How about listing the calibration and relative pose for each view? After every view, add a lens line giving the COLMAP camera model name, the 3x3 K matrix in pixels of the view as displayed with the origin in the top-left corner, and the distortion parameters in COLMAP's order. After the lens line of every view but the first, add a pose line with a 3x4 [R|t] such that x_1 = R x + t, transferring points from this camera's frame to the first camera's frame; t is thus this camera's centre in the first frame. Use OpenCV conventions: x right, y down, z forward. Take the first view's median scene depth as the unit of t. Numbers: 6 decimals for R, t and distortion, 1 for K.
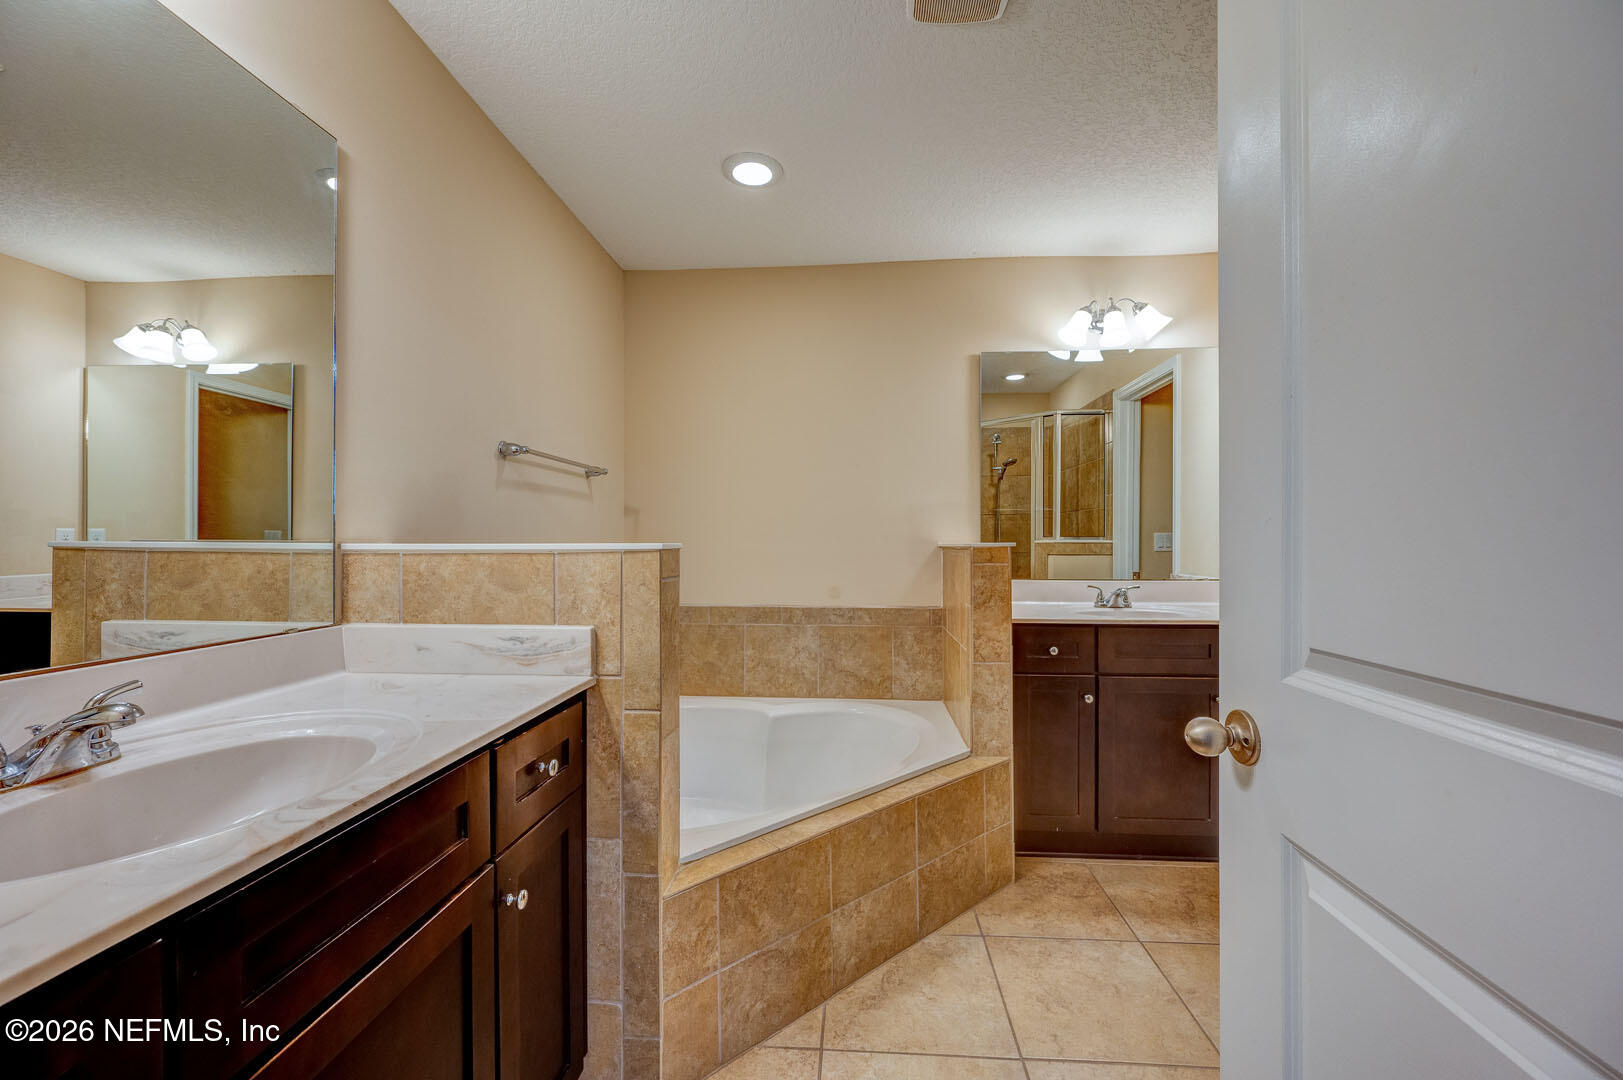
lens RADIAL K [[635.7, 0, 811.5], [0, 635.7, 540.0], [0, 0, 1]] dist [-0.000290, -0.000083]
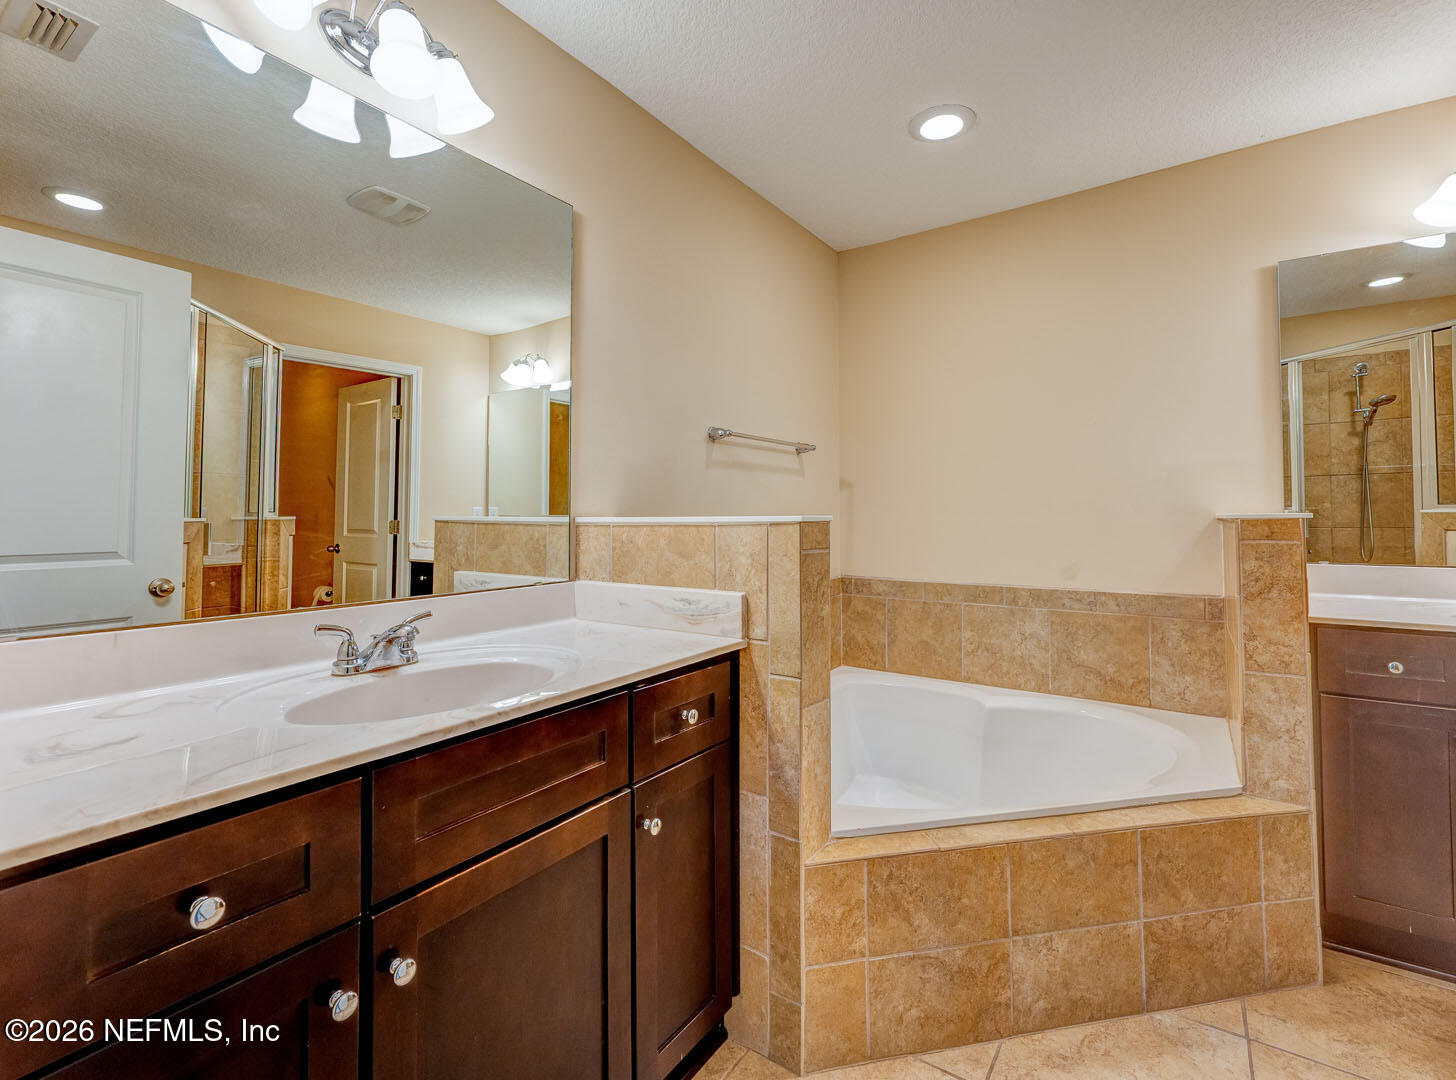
lens RADIAL K [[653.7, 0, 747.0], [0, 653.7, 494.3], [0, 0, 1]] dist [0.000521, -0.000572]
pose [[0.867176, -0.021321, -0.497546, 0.155196], [0.007001, 0.999506, -0.030629, 0.001549], [0.497953, 0.023077, 0.866897, 0.024095]]
